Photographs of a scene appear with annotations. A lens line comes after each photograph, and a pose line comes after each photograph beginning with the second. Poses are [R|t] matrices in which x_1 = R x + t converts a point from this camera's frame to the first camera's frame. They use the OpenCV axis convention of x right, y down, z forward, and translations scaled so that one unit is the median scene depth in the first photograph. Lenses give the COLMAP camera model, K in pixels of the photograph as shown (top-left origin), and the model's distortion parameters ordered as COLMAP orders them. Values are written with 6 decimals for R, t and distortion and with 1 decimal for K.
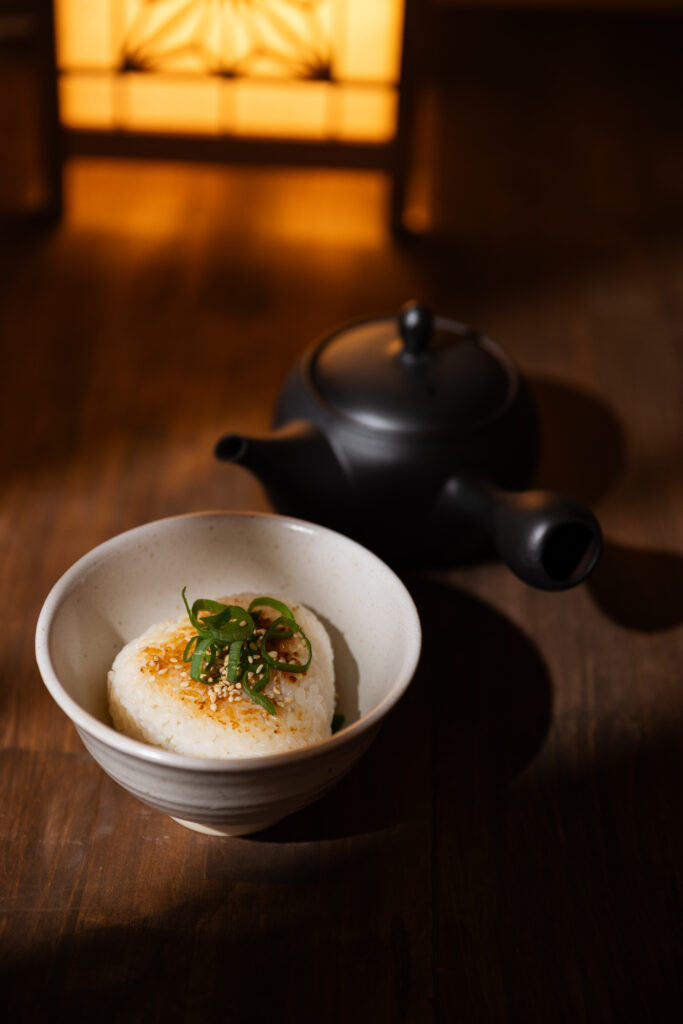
lens RADIAL K [[1091.0, 0, 341.5], [0, 1091.0, 512.0], [0, 0, 1]] dist [-0.183607, 0.477690]
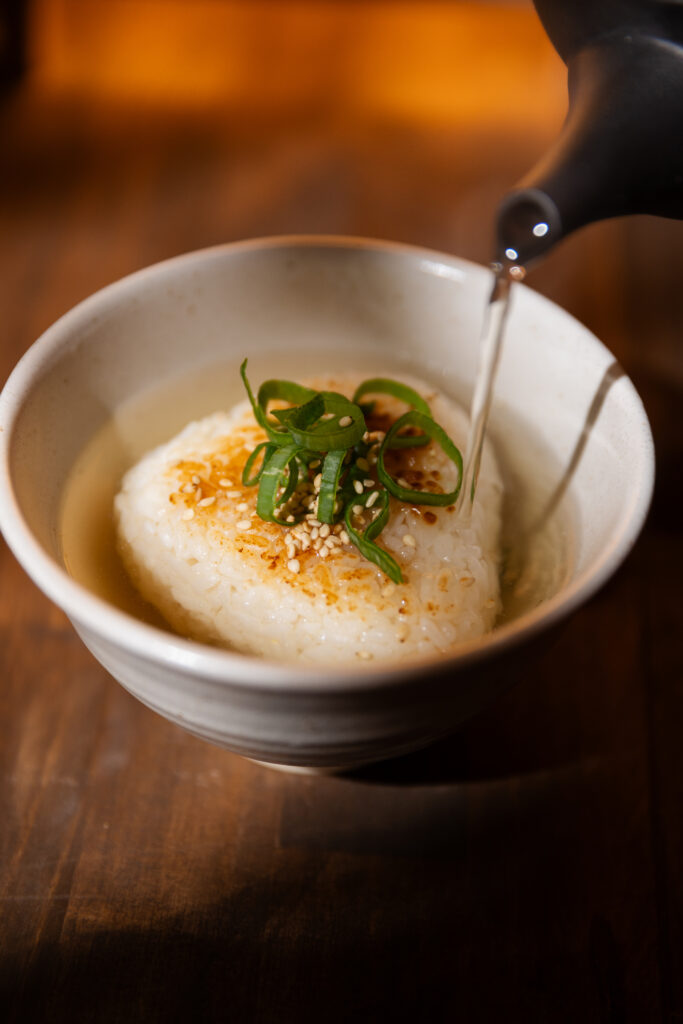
lens RADIAL K [[1091.0, 0, 341.5], [0, 1091.0, 512.0], [0, 0, 1]] dist [-0.183607, 0.477690]
pose [[0.997937, 0.020566, -0.060813, -0.057938], [-0.009934, 0.985355, 0.170225, 0.052873], [0.063423, -0.169269, 0.983527, 0.434337]]
